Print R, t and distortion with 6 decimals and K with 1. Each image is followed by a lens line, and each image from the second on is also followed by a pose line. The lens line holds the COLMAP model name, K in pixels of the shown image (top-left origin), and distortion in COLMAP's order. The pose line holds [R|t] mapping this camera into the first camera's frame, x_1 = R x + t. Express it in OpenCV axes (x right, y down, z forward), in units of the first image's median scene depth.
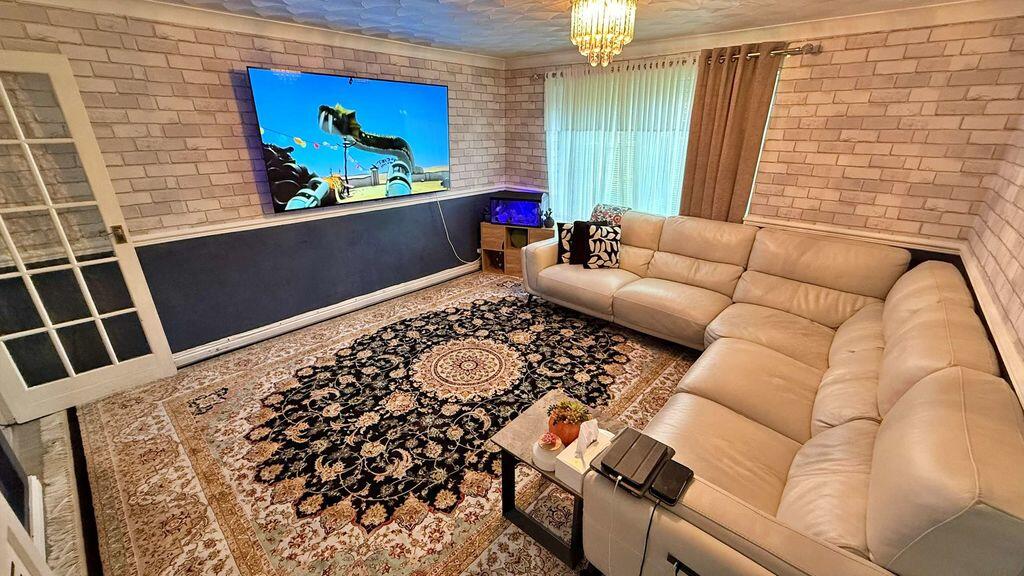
lens RADIAL K [[406.4, 0, 513.9], [0, 406.4, 286.2], [0, 0, 1]] dist [-0.000948, -0.000411]
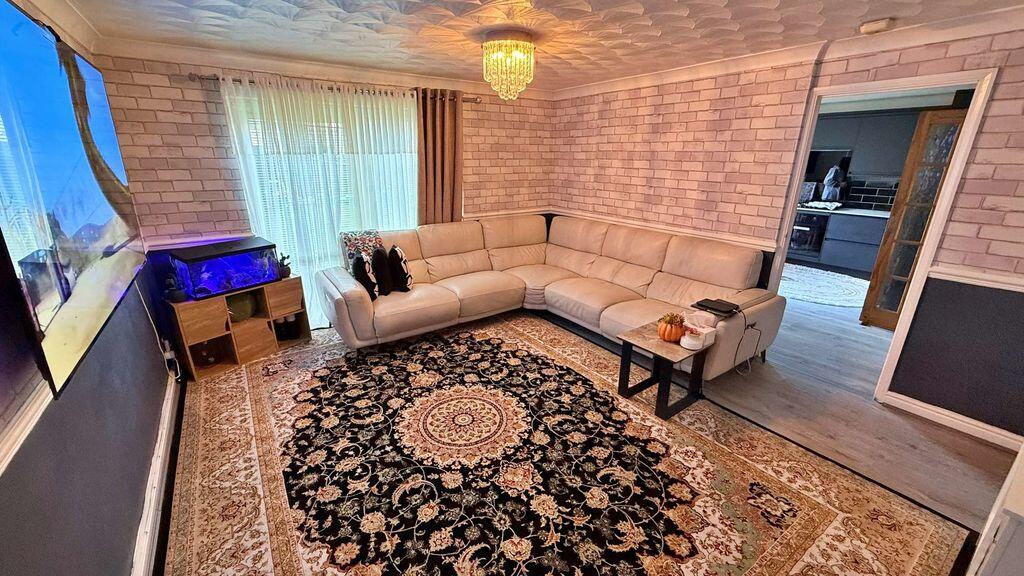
lens RADIAL K [[406.4, 0, 506.8], [0, 406.4, 285.2], [0, 0, 1]] dist [-0.000948, -0.000411]
pose [[0.233877, -0.299344, 0.925038, -0.809723], [0.355640, 0.911829, 0.205154, -0.210323], [-0.904888, 0.281000, 0.319714, 0.569748]]
